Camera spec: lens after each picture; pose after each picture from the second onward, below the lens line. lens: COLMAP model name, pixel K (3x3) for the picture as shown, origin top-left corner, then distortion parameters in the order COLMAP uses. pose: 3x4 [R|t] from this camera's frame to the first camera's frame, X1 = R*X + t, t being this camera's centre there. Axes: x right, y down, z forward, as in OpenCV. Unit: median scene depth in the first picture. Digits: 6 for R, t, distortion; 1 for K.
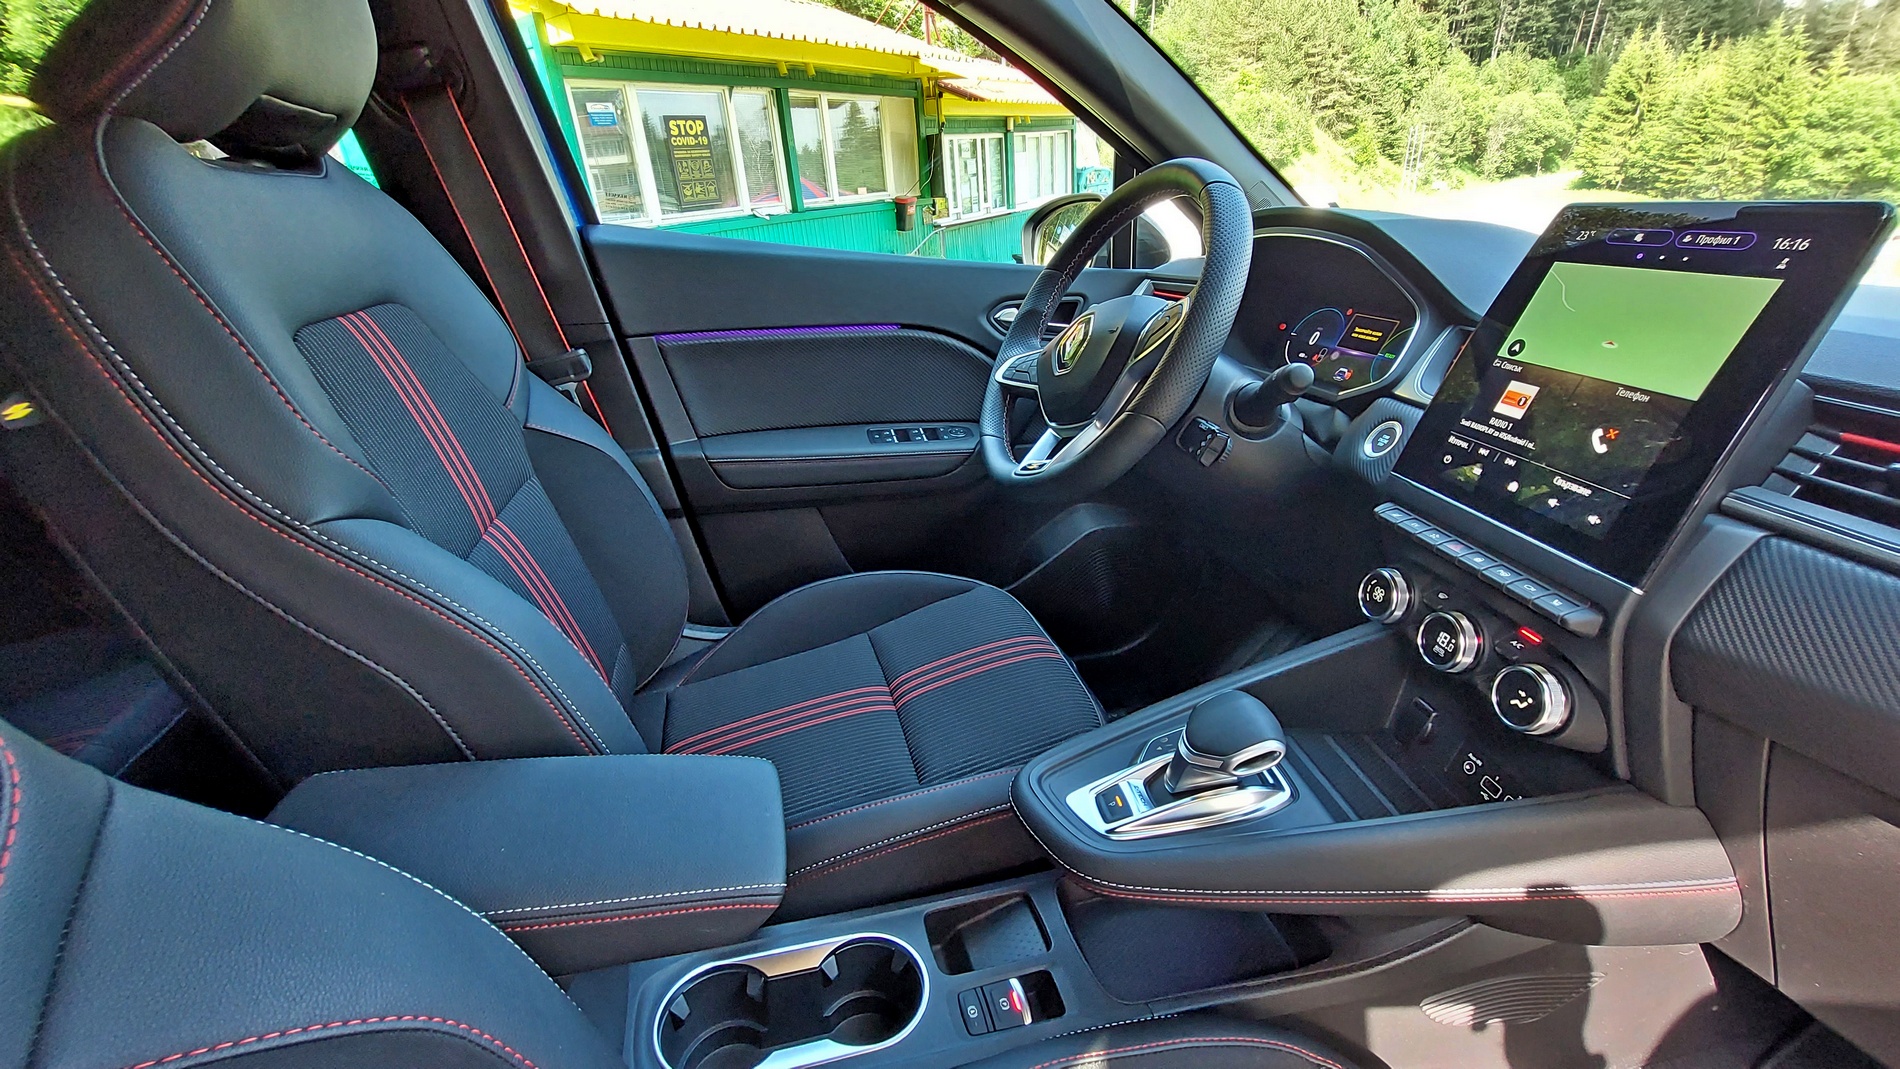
lens RADIAL K [[726.0, 0, 993.4], [0, 726.0, 512.4], [0, 0, 1]] dist [-0.013647, -0.000974]
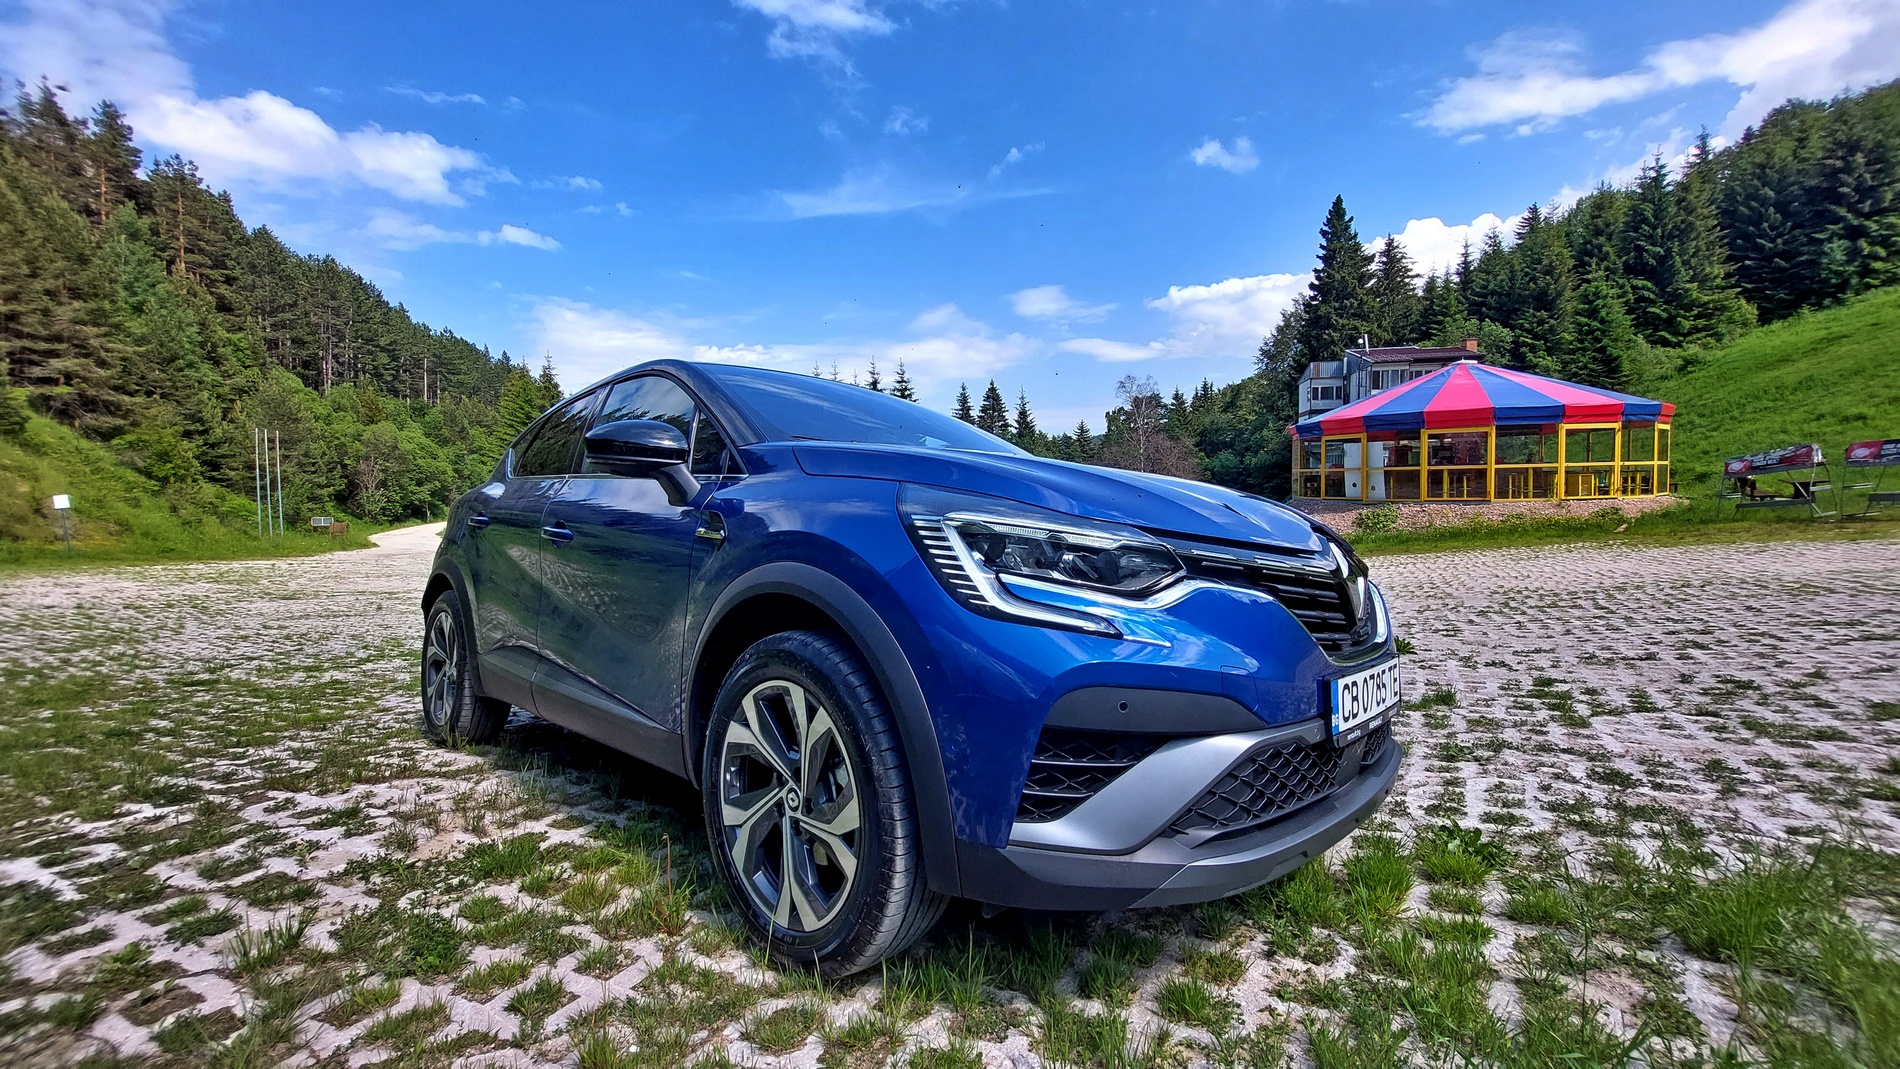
lens RADIAL K [[708.6, 0, 891.1], [0, 708.6, 552.1], [0, 0, 1]] dist [-0.015301, -0.000411]
pose [[0.307936, -0.008558, 0.951369, 0.163450], [0.396887, 0.909953, -0.120278, -0.140484], [-0.864671, 0.414623, 0.283604, 0.362941]]
